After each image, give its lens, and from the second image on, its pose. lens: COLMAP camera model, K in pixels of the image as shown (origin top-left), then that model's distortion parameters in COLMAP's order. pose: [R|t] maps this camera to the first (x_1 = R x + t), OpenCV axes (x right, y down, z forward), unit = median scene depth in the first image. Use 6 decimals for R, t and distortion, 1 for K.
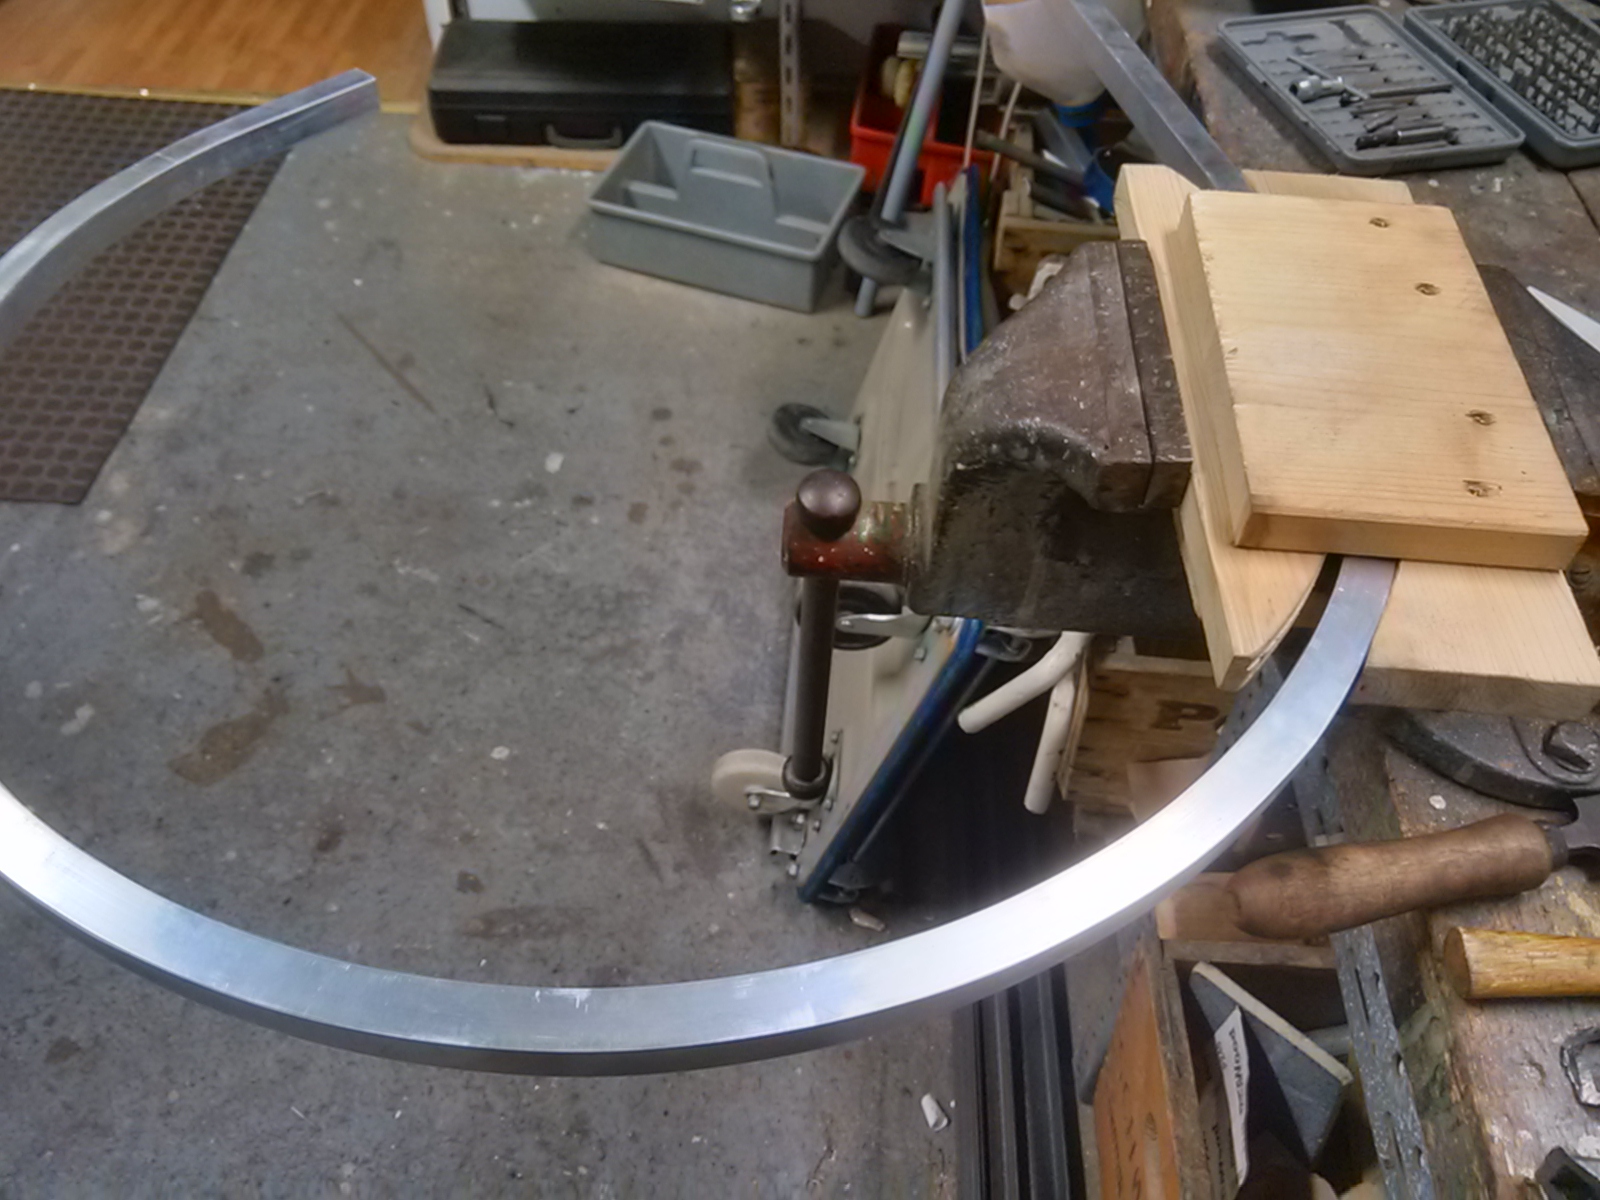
lens RADIAL K [[1376.0, 0, 800.0], [0, 1376.0, 600.0], [0, 0, 1]] dist [0.099348, -0.158081]
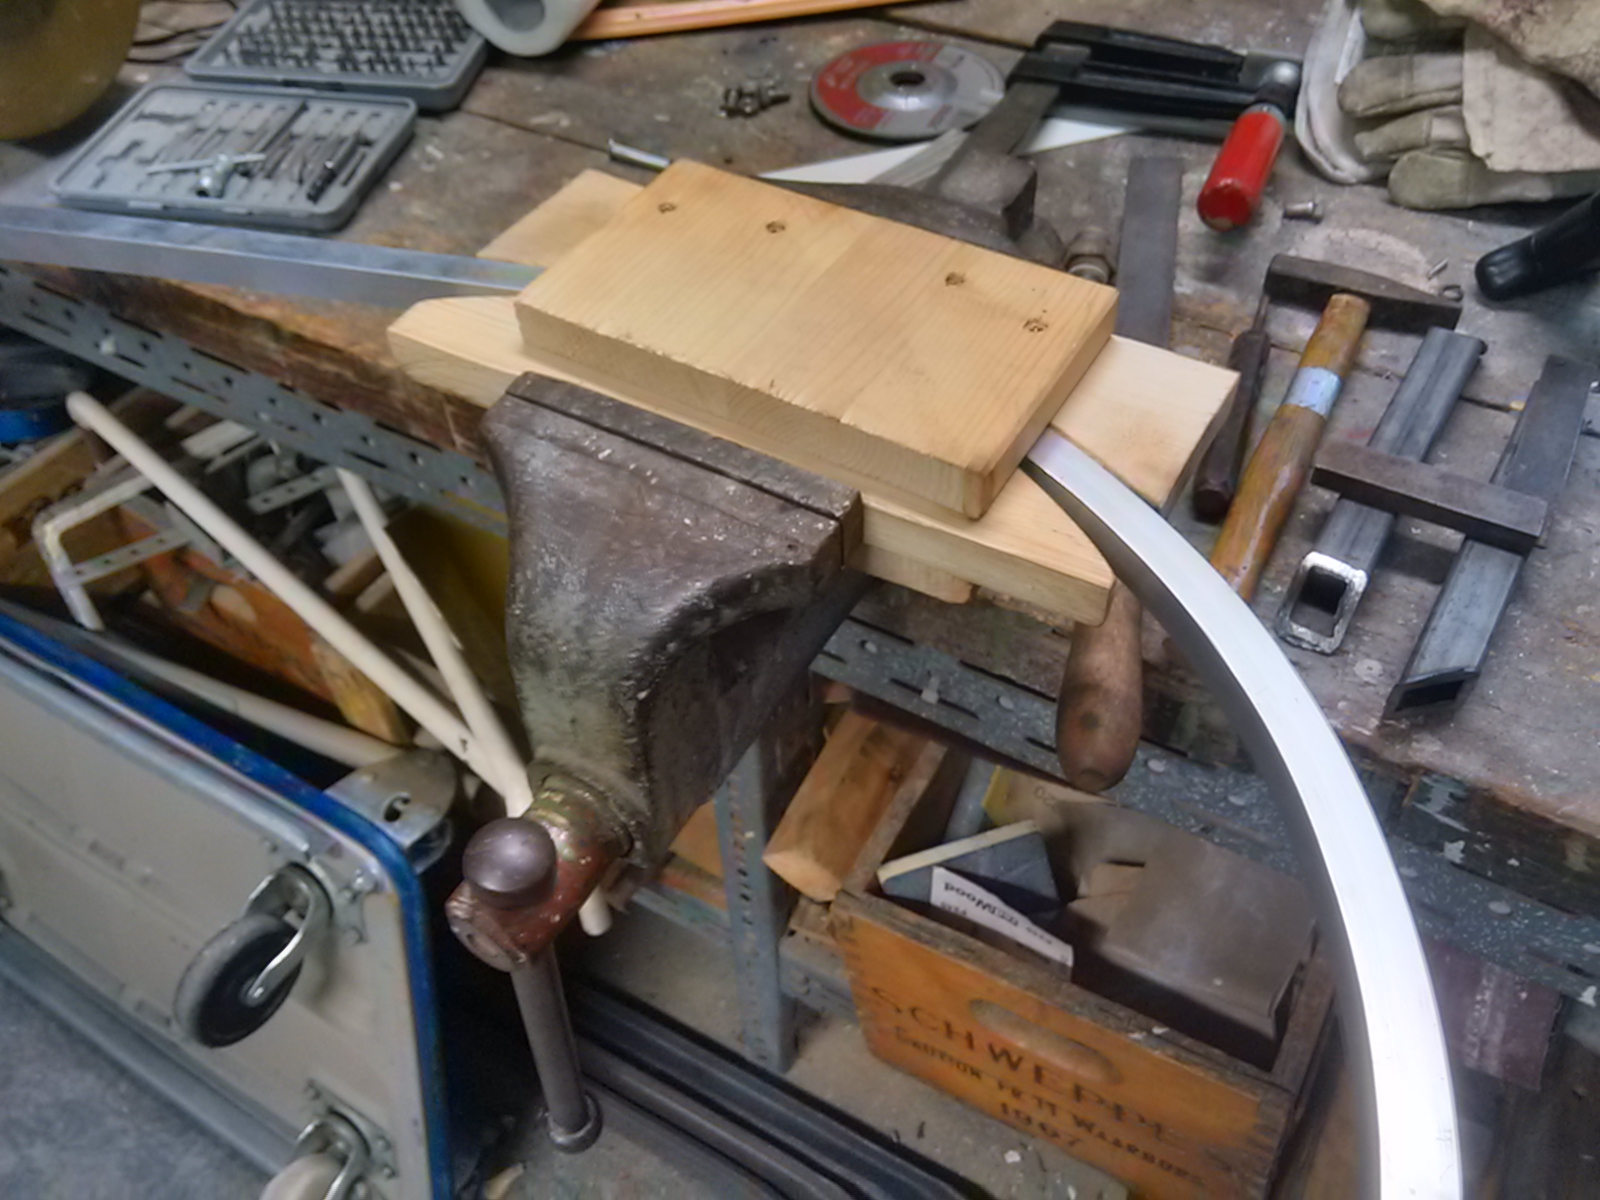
lens RADIAL K [[1376.0, 0, 800.0], [0, 1376.0, 600.0], [0, 0, 1]] dist [0.099348, -0.158081]
pose [[0.454614, -0.698895, 0.552153, -0.161373], [0.702476, 0.662462, 0.260139, -0.178760], [-0.547590, 0.269611, 0.792121, 0.181022]]
